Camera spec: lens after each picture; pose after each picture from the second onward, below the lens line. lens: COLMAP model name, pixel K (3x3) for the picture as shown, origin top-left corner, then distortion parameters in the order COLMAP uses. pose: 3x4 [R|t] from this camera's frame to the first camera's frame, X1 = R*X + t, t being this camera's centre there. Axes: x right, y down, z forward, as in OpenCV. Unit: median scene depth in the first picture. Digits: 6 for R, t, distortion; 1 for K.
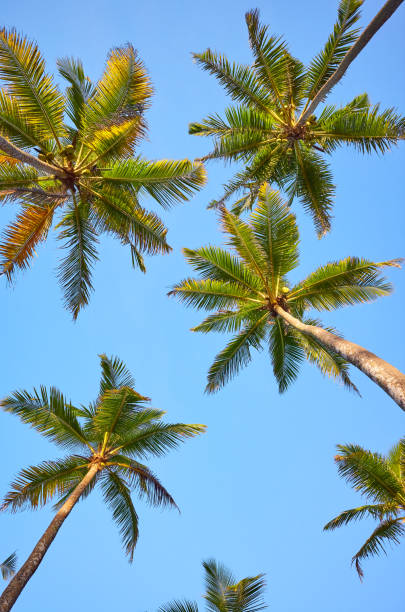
lens RADIAL K [[514.0, 0, 202.5], [0, 514.0, 306.0], [0, 0, 1]] dist [-0.133208, 0.250871]
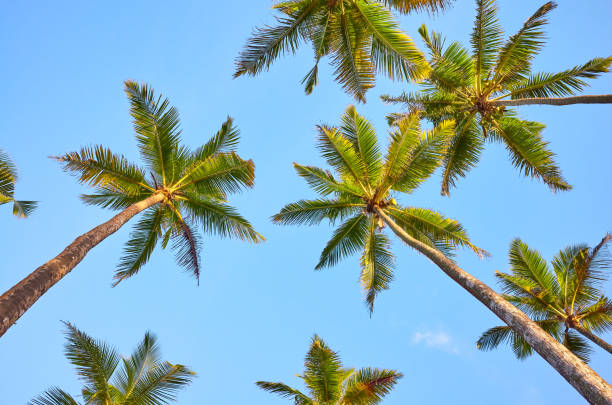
lens RADIAL K [[514.0, 0, 306.0], [0, 514.0, 202.5], [0, 0, 1]] dist [-0.133208, 0.250871]
pose [[0.686848, 0.697448, 0.204466, -0.182939], [-0.705481, 0.707413, -0.043167, 0.144337], [-0.174748, -0.114598, 0.977921, -0.038238]]
